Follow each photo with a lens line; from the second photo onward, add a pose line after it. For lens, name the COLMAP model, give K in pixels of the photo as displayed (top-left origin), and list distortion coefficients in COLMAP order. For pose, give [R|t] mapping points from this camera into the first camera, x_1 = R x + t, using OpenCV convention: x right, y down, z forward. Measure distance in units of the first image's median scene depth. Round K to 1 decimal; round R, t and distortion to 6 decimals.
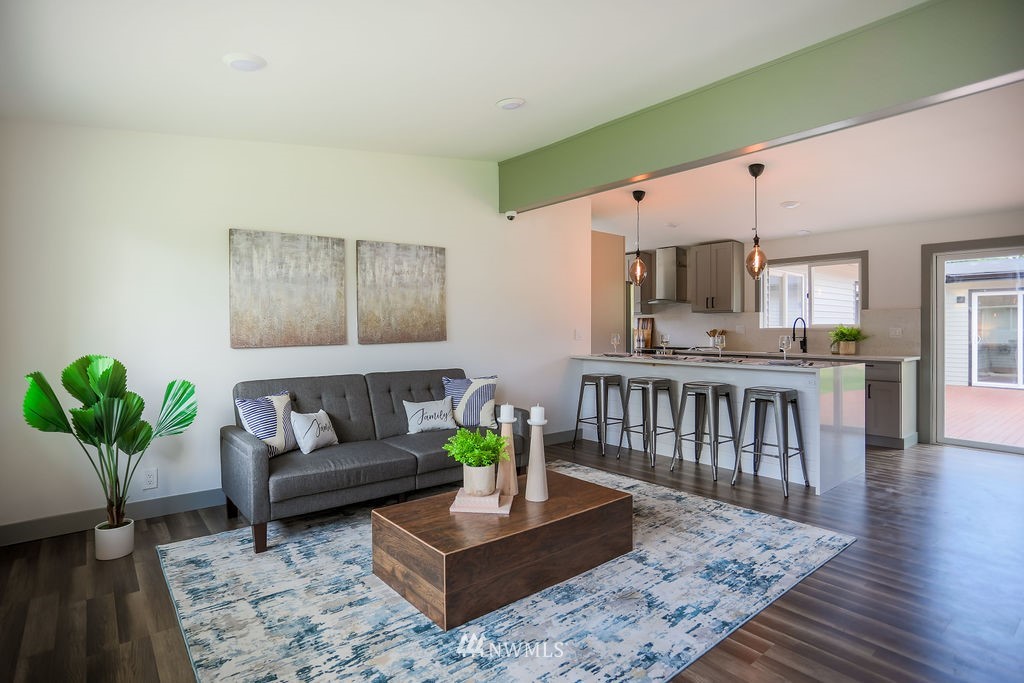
lens RADIAL K [[534.2, 0, 508.7], [0, 534.2, 332.7], [0, 0, 1]] dist [-0.034572, 0.010780]
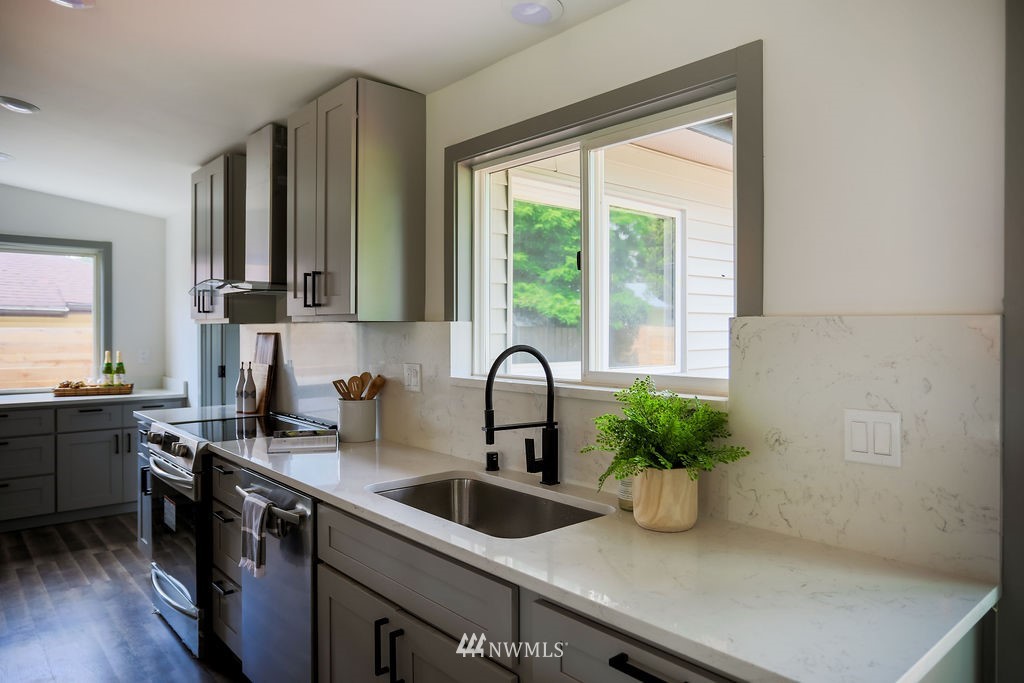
lens RADIAL K [[674.6, 0, 516.1], [0, 674.6, 334.0], [0, 0, 1]] dist [-0.008301, -0.000980]
pose [[0.999114, 0.003887, 0.041917, 0.534216], [-0.003764, 0.999988, -0.003016, -0.033259], [-0.041928, 0.002855, 0.999117, 0.682522]]
